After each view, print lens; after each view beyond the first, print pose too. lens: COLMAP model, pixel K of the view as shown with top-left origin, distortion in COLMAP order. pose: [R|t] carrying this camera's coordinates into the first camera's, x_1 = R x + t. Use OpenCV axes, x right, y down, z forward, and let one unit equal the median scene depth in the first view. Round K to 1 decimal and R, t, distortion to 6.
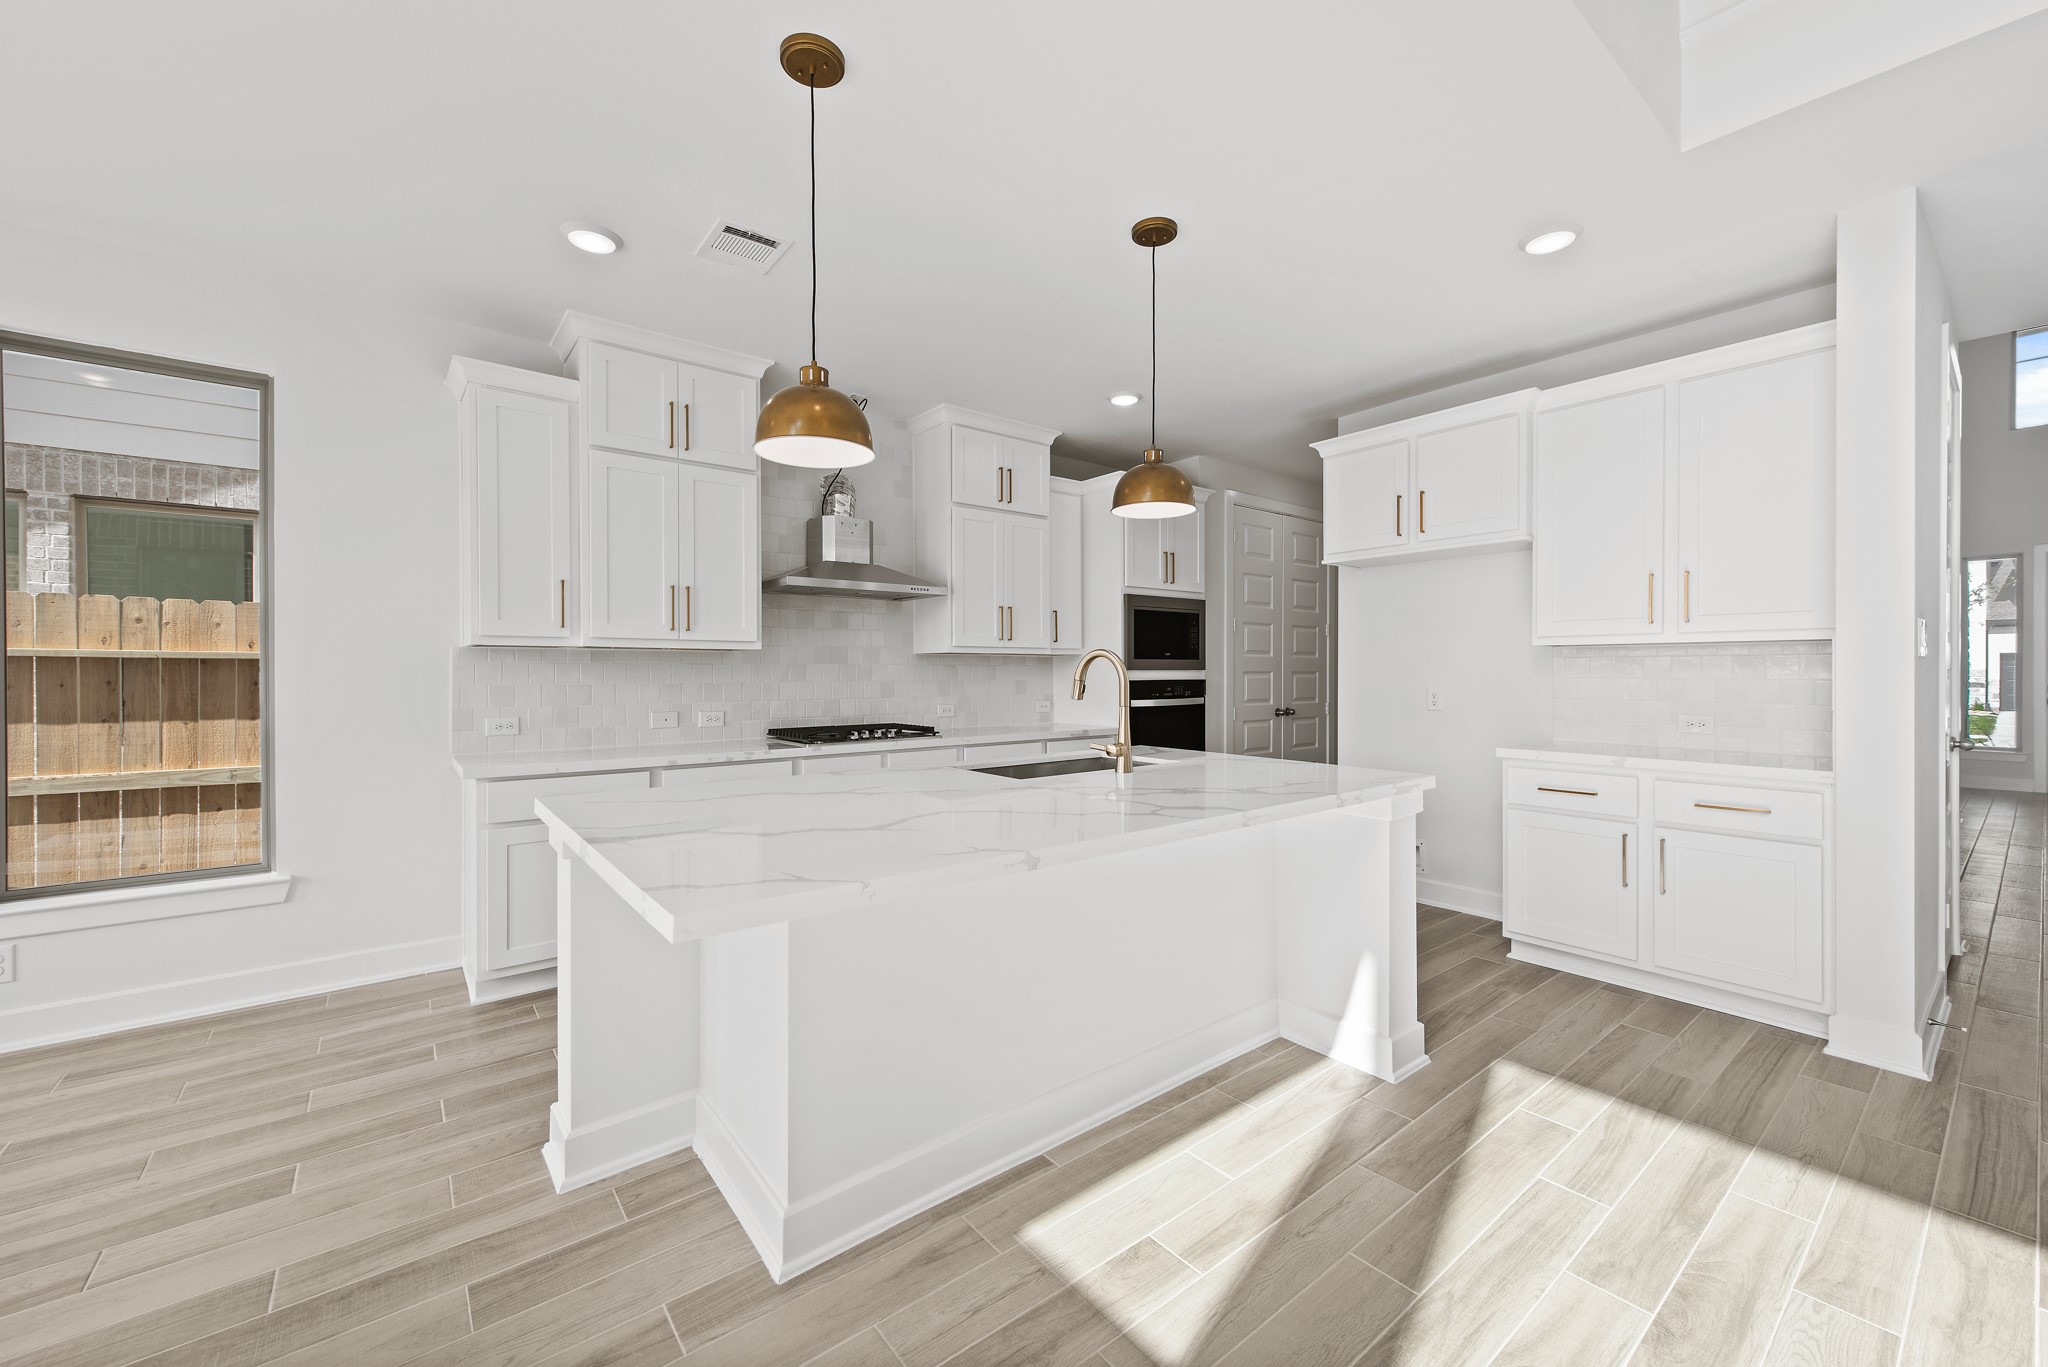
lens RADIAL K [[803.8, 0, 1027.3], [0, 803.8, 679.6], [0, 0, 1]] dist [0.015878, -0.005437]
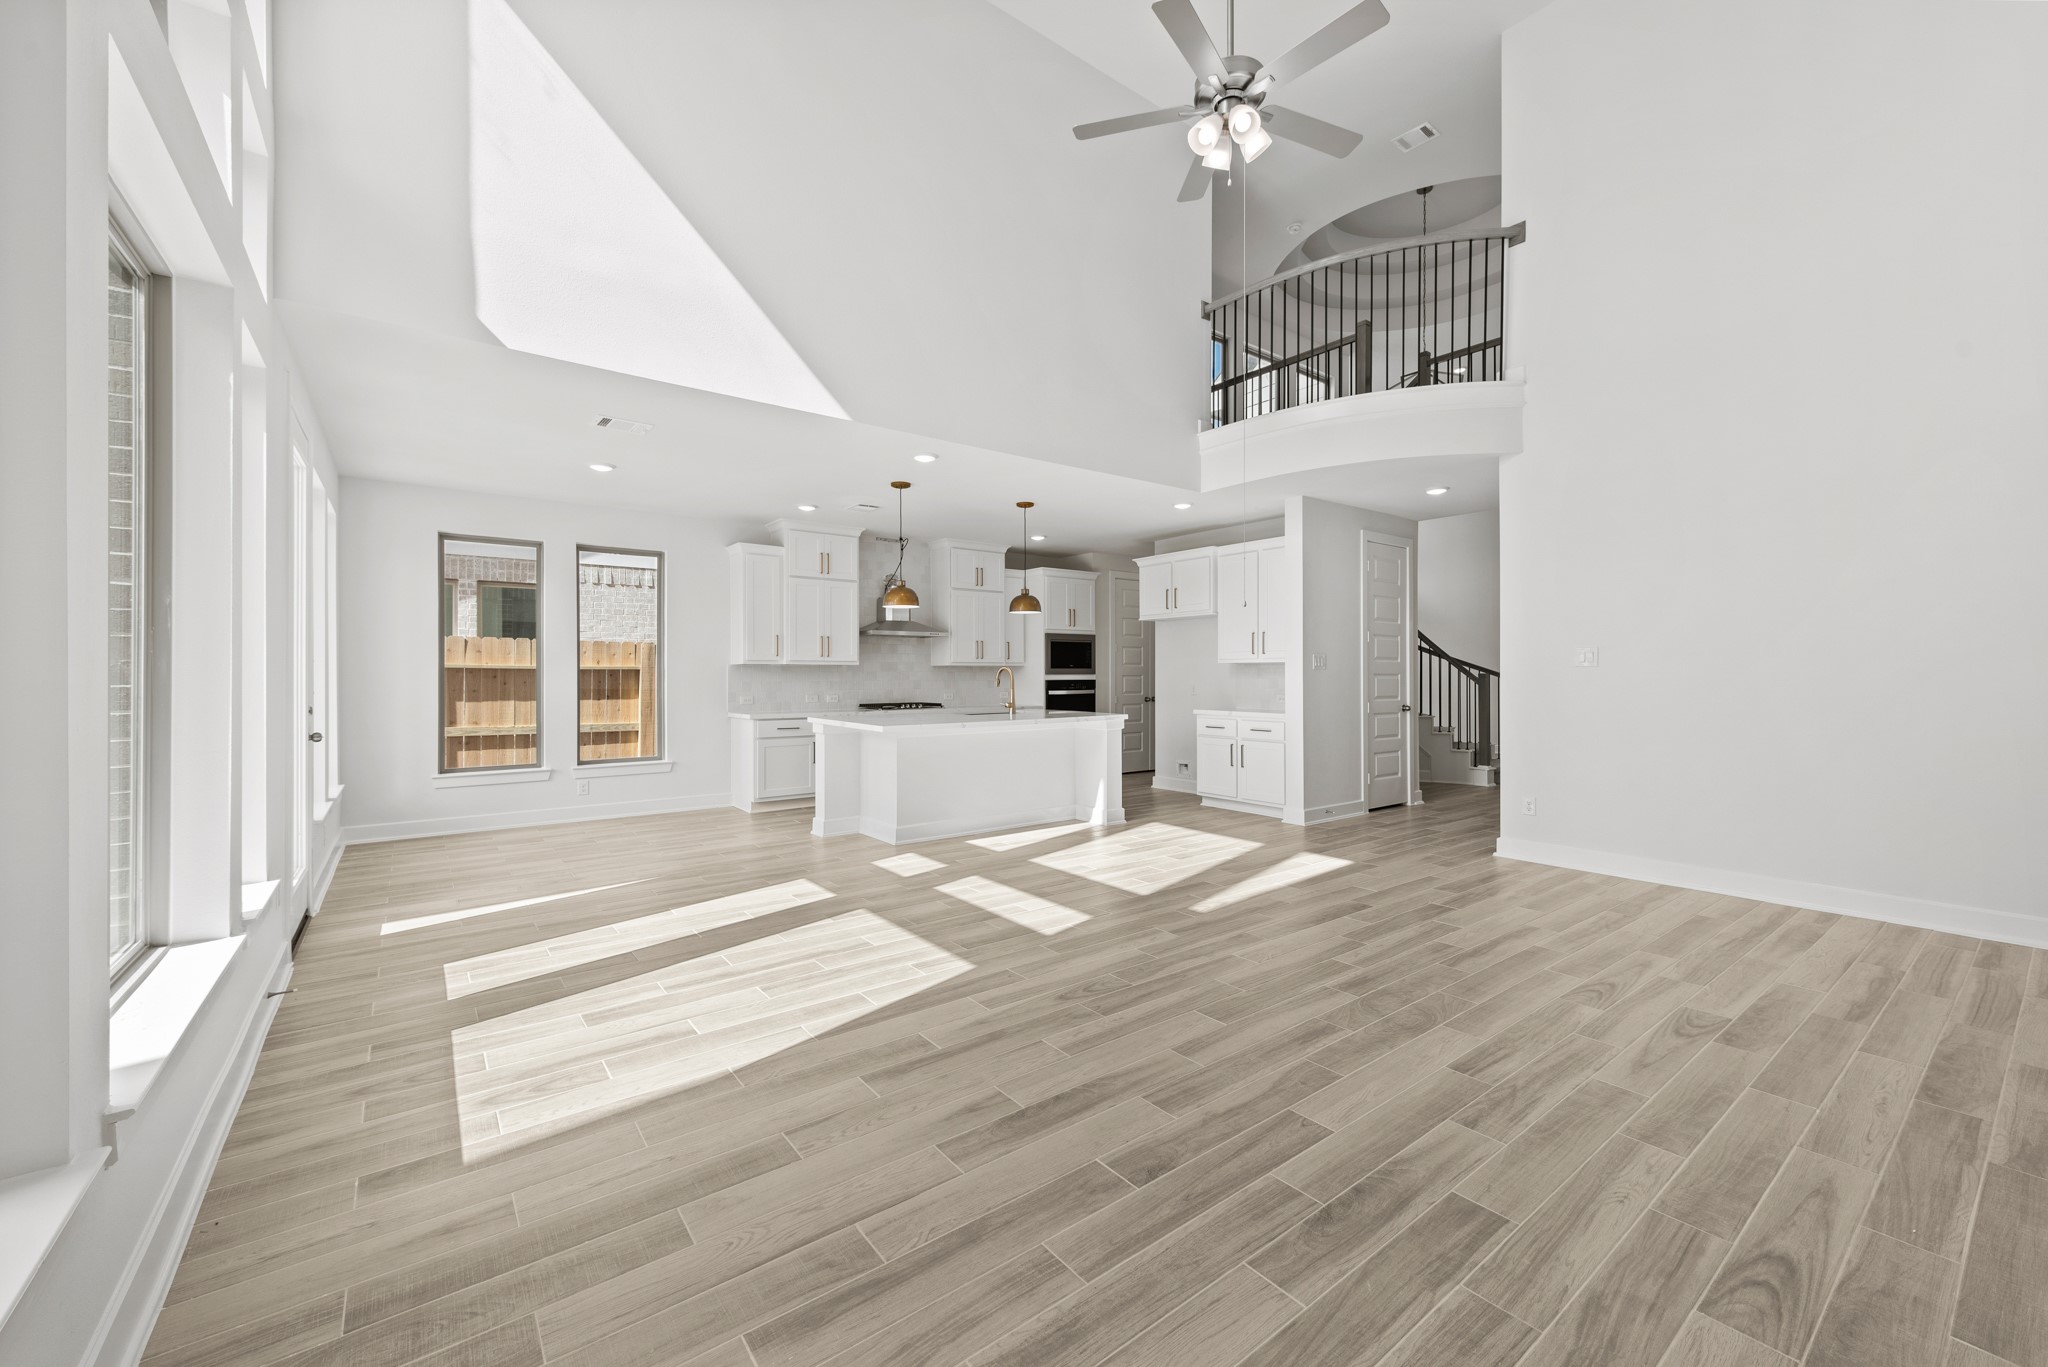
lens RADIAL K [[803.8, 0, 1027.3], [0, 803.8, 679.6], [0, 0, 1]] dist [0.015878, -0.005437]
pose [[0.999812, -0.001223, -0.019336, 0.122126], [0.001141, 0.999990, -0.004237, 0.008339], [0.019341, 0.004214, 0.999804, -0.894918]]
